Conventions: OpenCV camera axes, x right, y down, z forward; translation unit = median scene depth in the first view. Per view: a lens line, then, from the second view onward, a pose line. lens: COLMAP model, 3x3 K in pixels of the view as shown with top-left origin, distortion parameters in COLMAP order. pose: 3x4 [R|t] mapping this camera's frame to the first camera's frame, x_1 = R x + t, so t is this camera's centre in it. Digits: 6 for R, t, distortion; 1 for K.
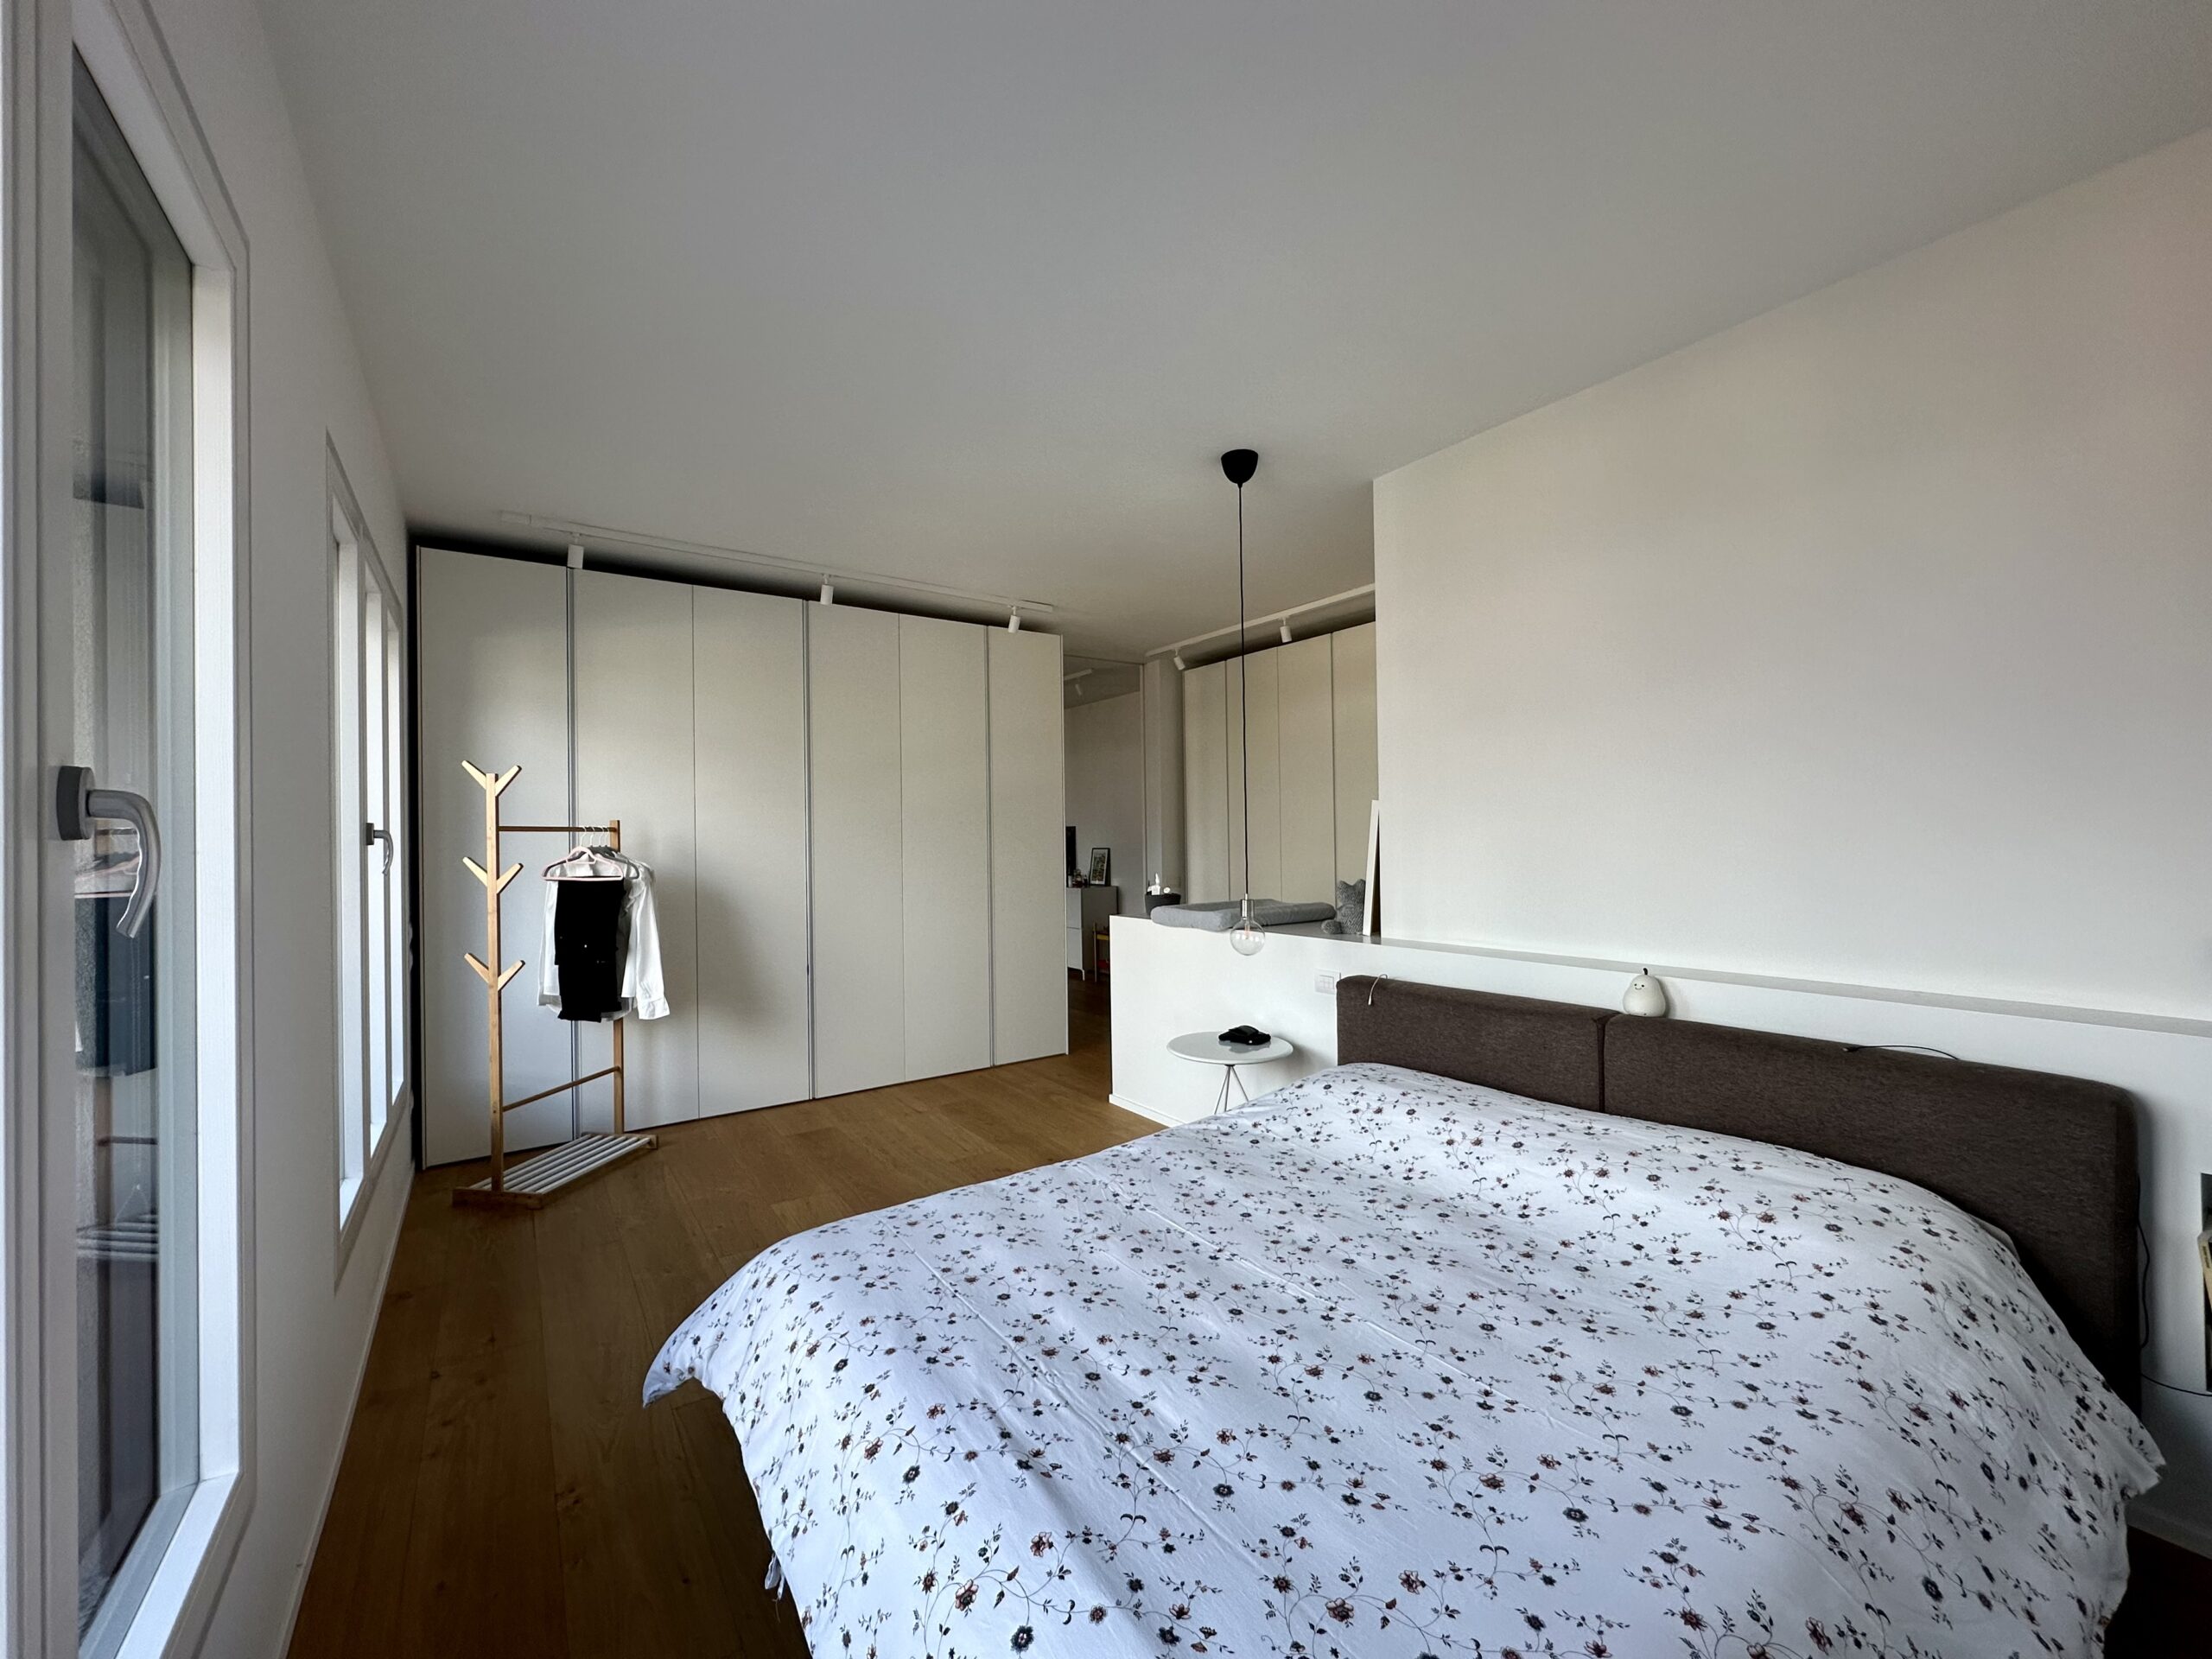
lens RADIAL K [[882.8, 0, 1105.4], [0, 882.8, 829.3], [0, 0, 1]] dist [-0.003573, 0.001099]
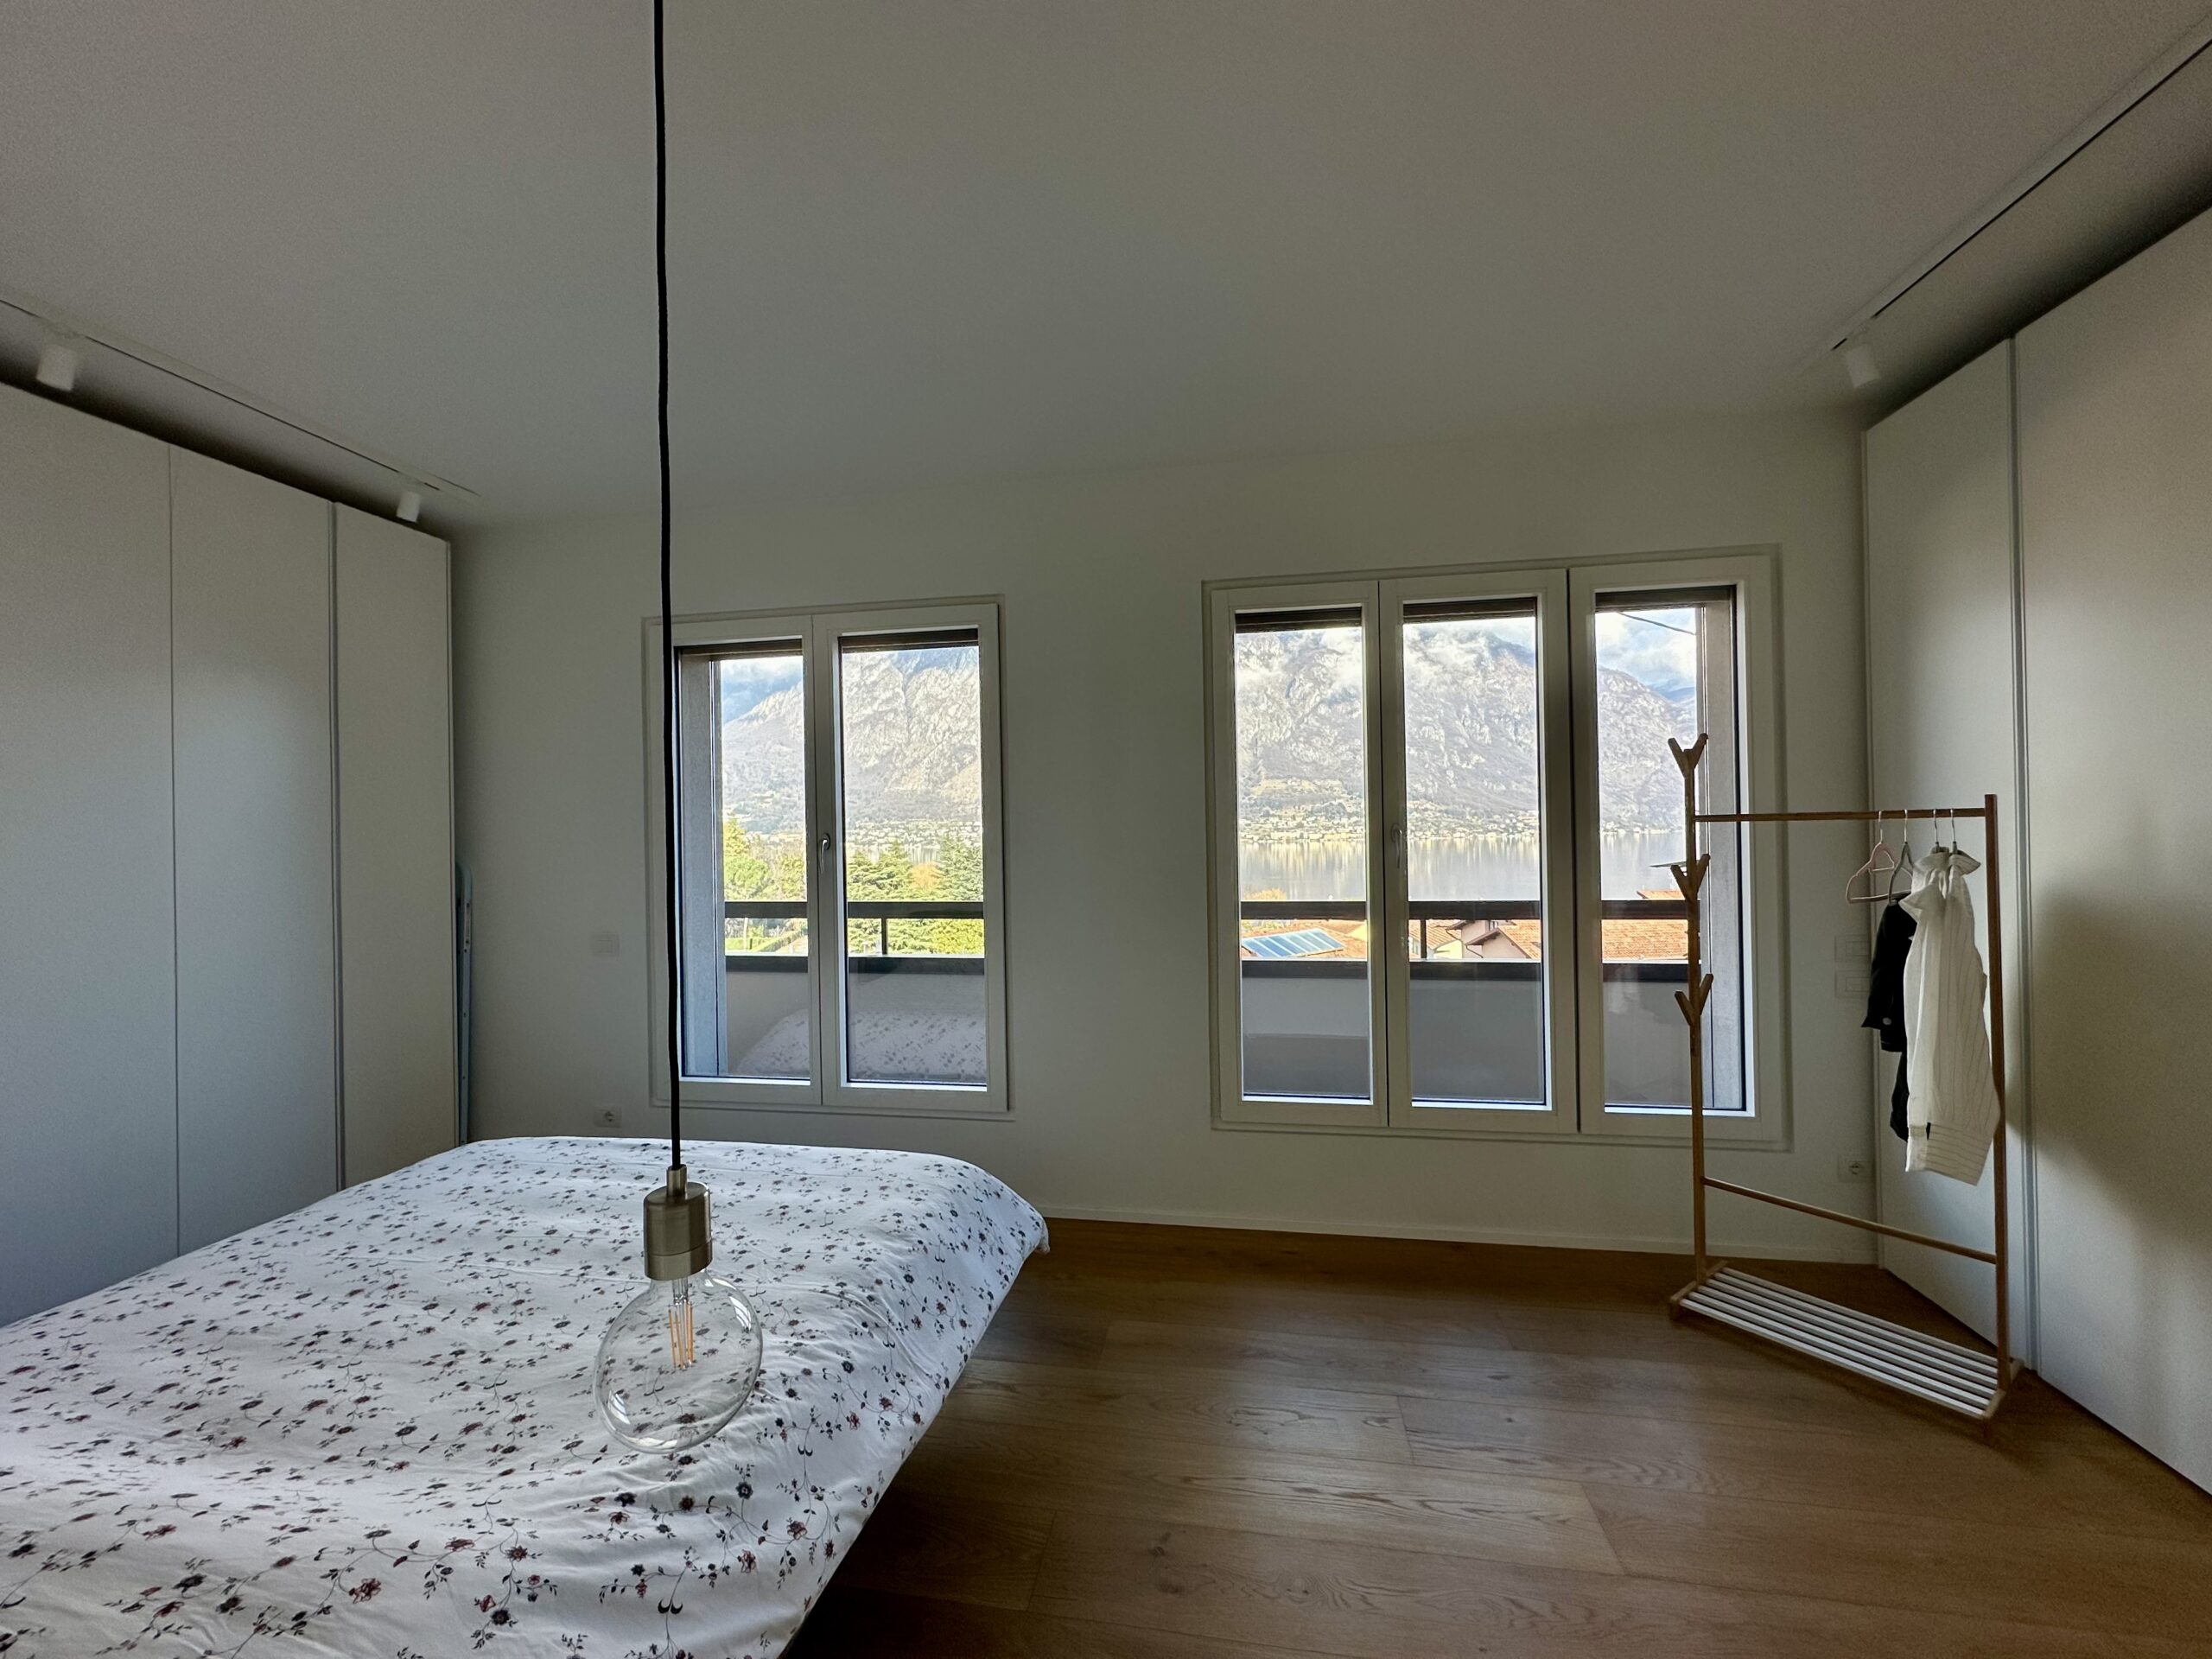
lens RADIAL K [[882.8, 0, 1105.4], [0, 882.8, 829.3], [0, 0, 1]] dist [-0.003573, 0.001099]
pose [[-0.696828, 0.025719, -0.716777, 0.483339], [0.034400, 0.999405, 0.002418, -0.024168], [0.716413, -0.022972, -0.697298, 2.447738]]
